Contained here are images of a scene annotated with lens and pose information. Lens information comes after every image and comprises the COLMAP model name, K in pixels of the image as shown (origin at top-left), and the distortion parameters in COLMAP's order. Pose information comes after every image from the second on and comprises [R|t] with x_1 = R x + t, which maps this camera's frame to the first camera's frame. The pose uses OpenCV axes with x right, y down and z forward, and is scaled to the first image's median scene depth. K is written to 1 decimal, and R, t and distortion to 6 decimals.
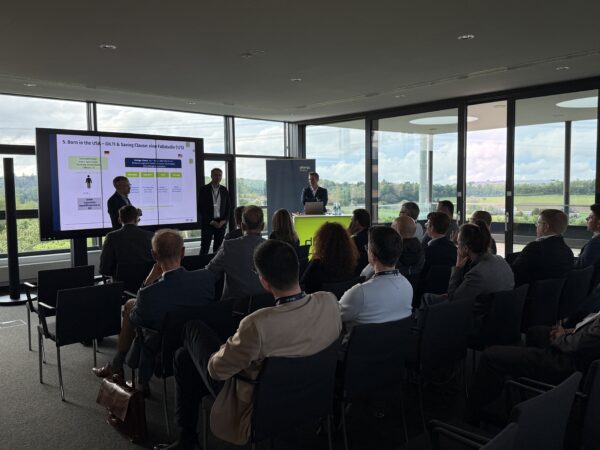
lens RADIAL K [[543.2, 0, 303.5], [0, 543.2, 226.3], [0, 0, 1]] dist [0.098341, -0.117408]
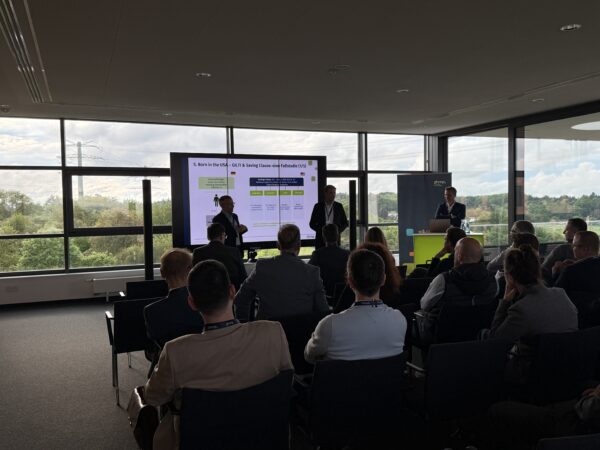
lens RADIAL K [[543.2, 0, 297.4], [0, 543.2, 225.7], [0, 0, 1]] dist [0.098341, -0.117408]
pose [[0.941023, 0.007080, -0.338268, 0.108377], [-0.017116, 0.999497, -0.026694, -0.004567], [0.337909, 0.030910, 0.940671, 0.040391]]
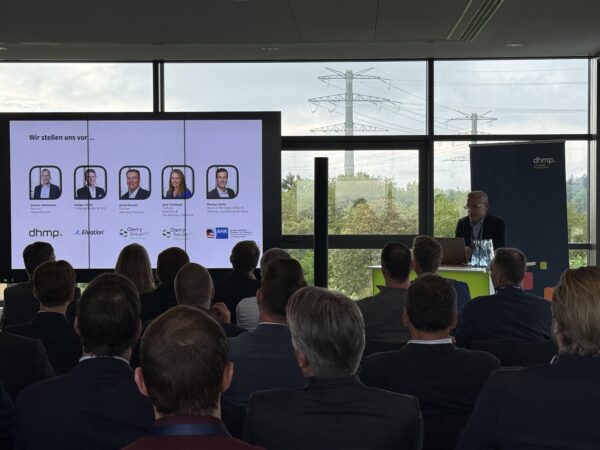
lens RADIAL K [[1042.0, 0, 296.8], [0, 1042.0, 225.5], [0, 0, 1]] dist [0.151777, 0.000000]
pose [[0.697010, 0.019133, -0.716806, 0.566361], [-0.054706, 0.998149, -0.026553, -0.023401], [0.714972, 0.057721, 0.696767, 0.312806]]
